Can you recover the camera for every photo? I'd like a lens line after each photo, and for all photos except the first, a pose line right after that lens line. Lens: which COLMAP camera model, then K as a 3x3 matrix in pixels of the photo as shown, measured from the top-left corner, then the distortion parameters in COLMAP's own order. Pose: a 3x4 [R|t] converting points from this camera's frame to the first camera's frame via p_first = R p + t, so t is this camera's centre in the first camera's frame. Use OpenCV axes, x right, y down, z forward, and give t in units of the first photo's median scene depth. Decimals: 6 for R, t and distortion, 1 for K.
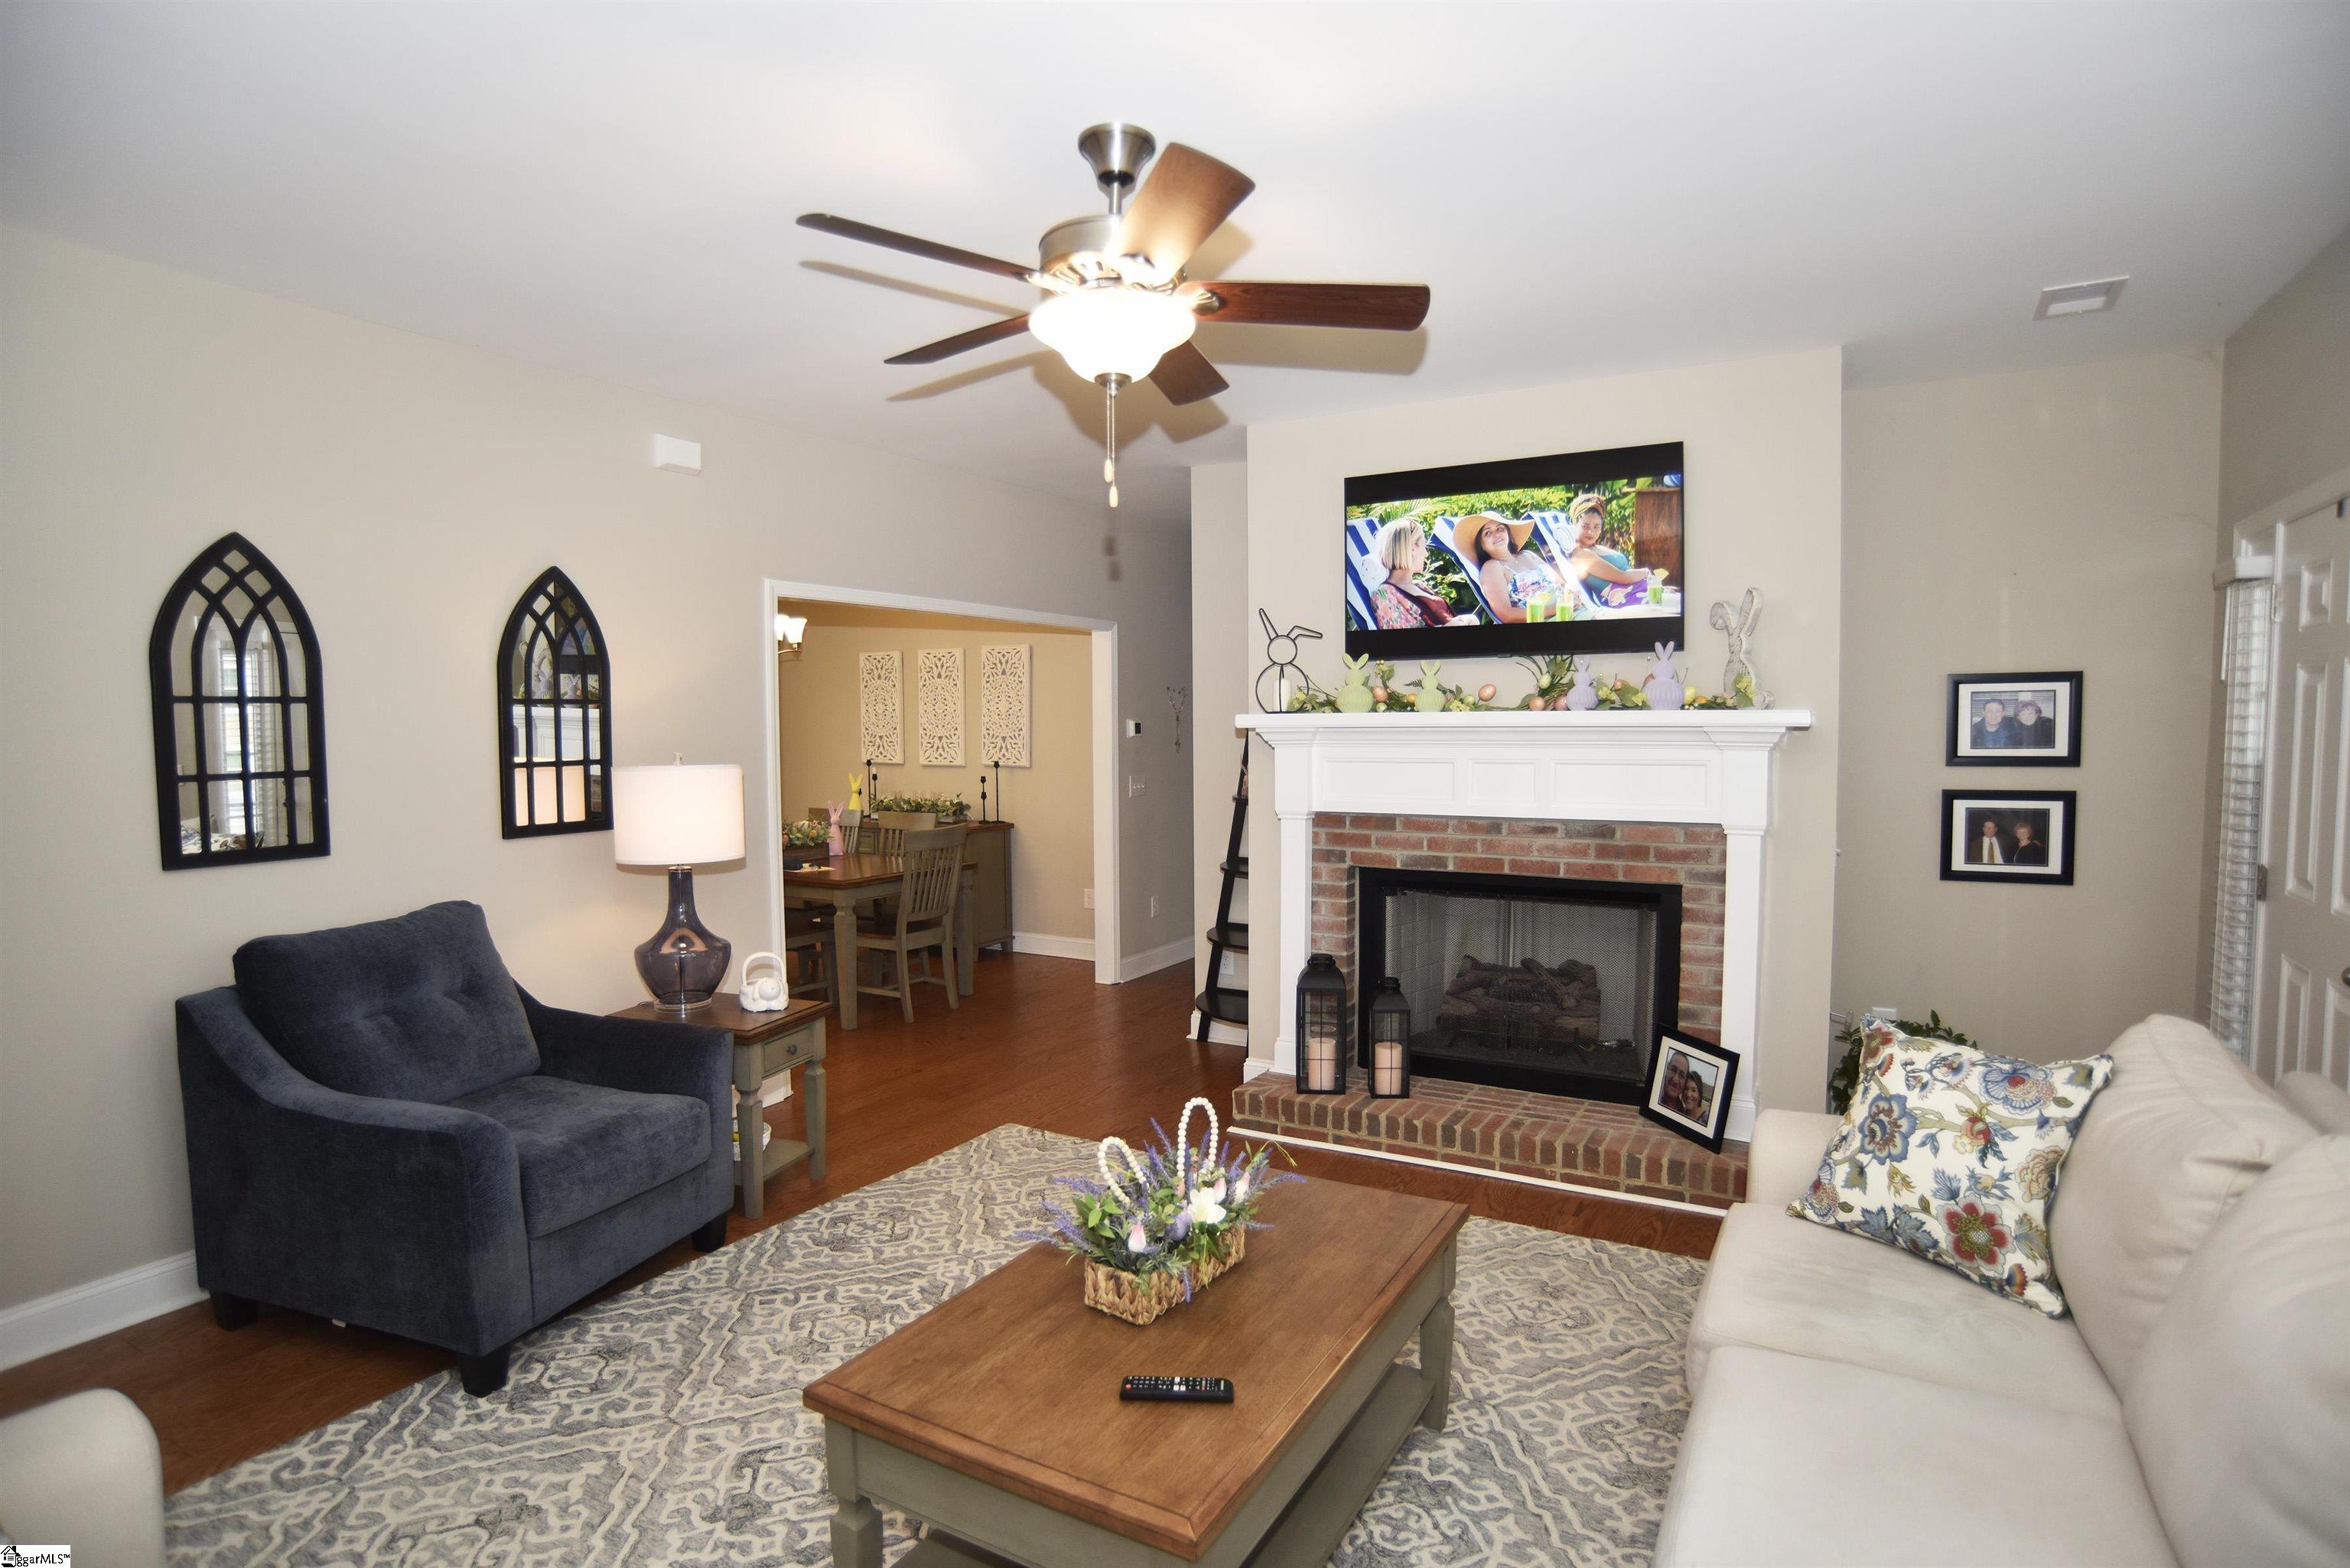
lens RADIAL K [[1194.2, 0, 1174.3], [0, 1194.2, 795.1], [0, 0, 1]] dist [-0.111477, 0.057579]
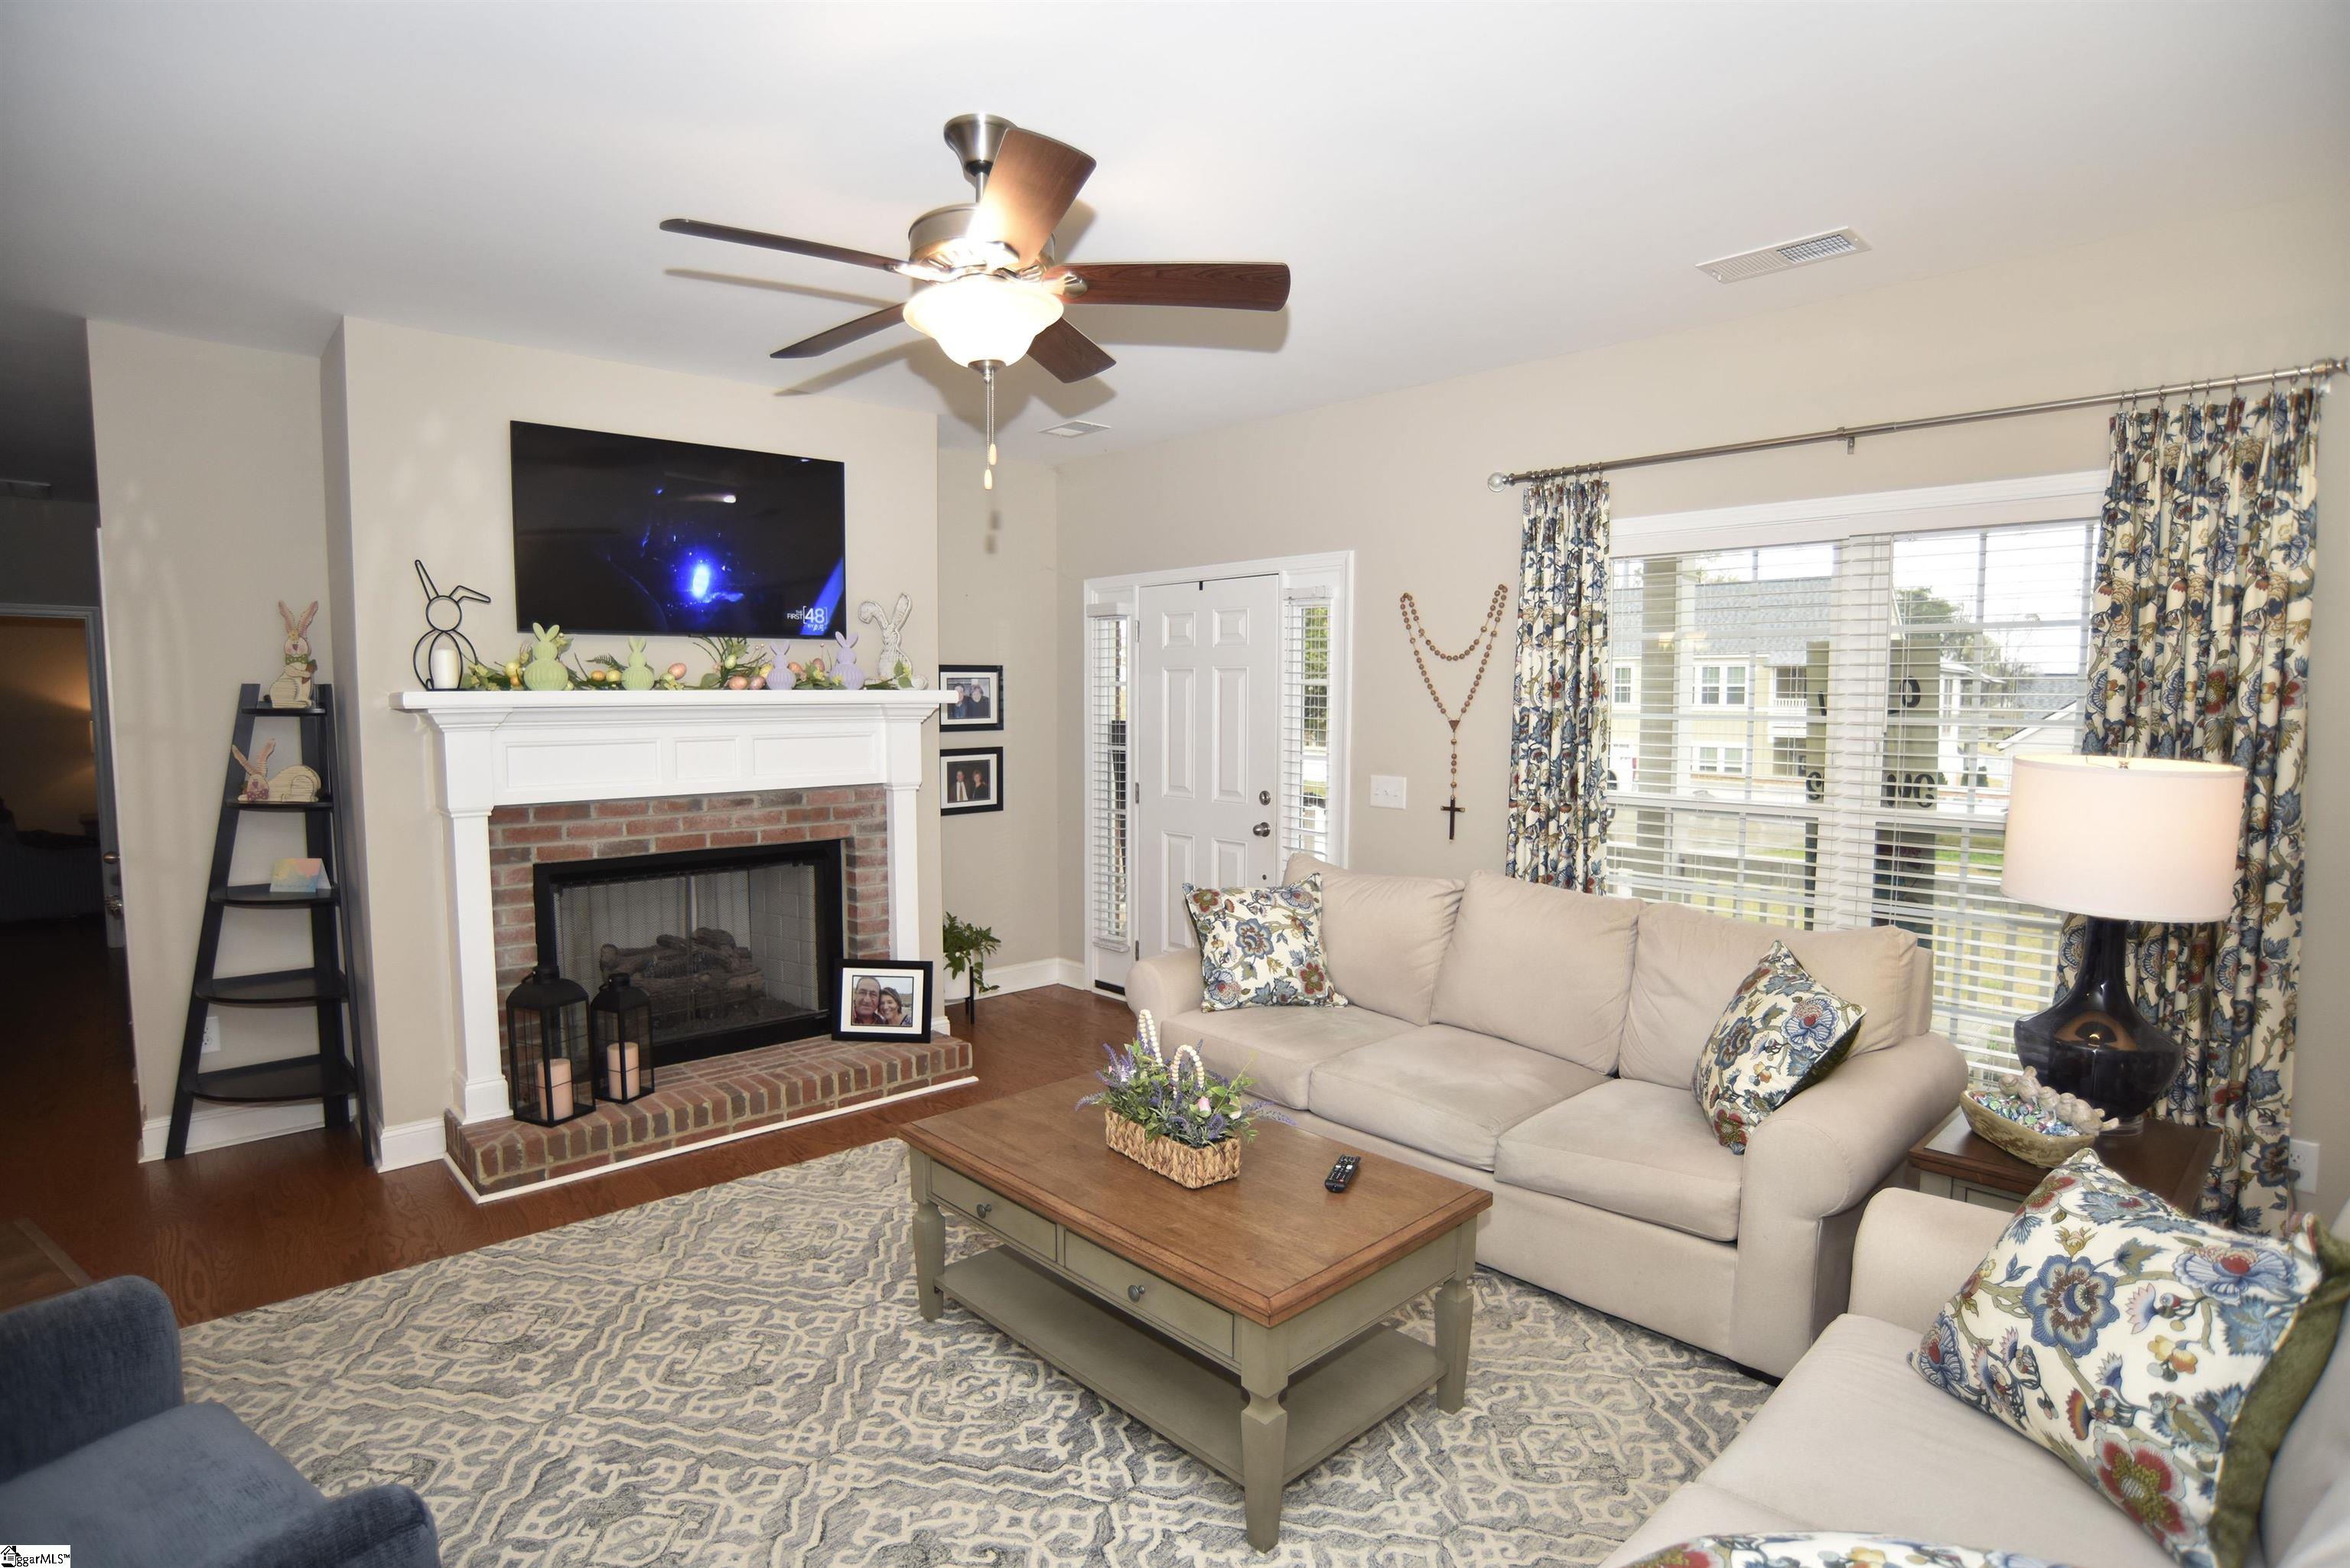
lens RADIAL K [[1194.2, 0, 1174.3], [0, 1194.2, 795.1], [0, 0, 1]] dist [-0.111477, 0.057579]
pose [[0.285433, -0.070734, 0.955785, -0.603633], [0.055362, 0.996824, 0.057238, -0.016339], [-0.956798, 0.036577, 0.288442, 0.331964]]
